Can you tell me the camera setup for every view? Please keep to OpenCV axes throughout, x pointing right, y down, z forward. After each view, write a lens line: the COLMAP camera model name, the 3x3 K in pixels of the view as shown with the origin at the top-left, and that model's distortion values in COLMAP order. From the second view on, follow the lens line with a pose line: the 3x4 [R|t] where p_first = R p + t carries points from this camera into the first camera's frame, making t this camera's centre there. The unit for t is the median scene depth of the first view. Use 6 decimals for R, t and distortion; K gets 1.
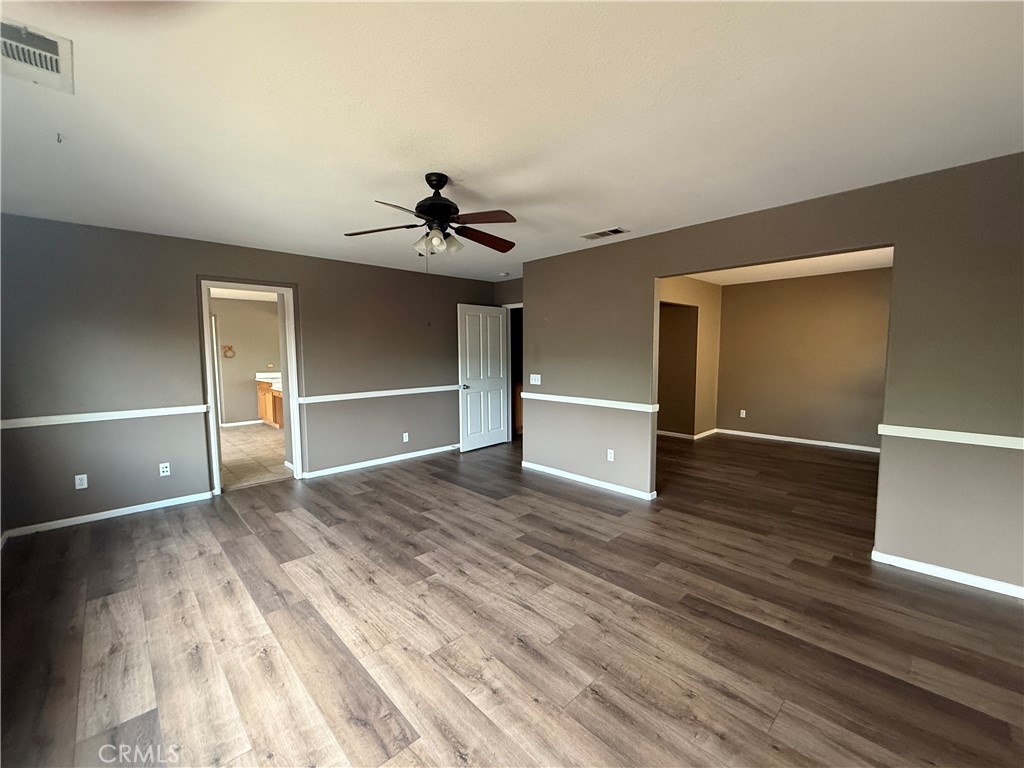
lens RADIAL K [[416.3, 0, 510.1], [0, 416.3, 385.5], [0, 0, 1]] dist [-0.000134, 0.000181]
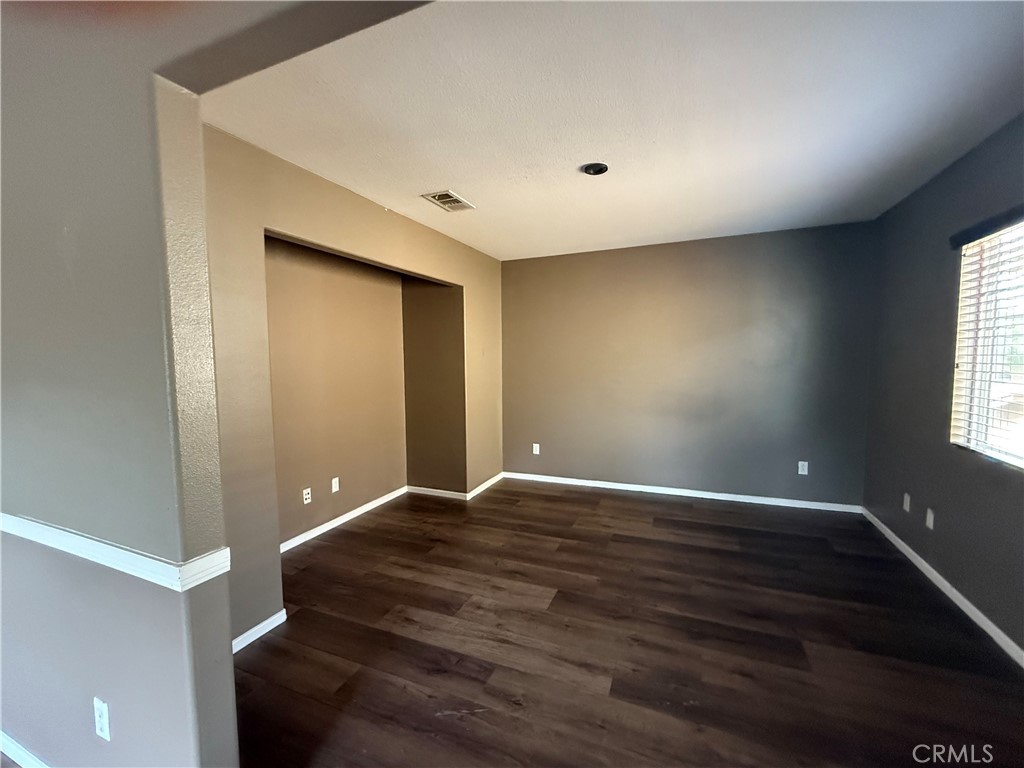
lens RADIAL K [[416.3, 0, 510.1], [0, 416.3, 385.5], [0, 0, 1]] dist [-0.000134, 0.000181]
pose [[0.913417, -0.033556, 0.405640, 0.277981], [0.041341, 0.999090, -0.010444, -0.034908], [-0.404921, 0.026310, 0.913973, 0.439416]]
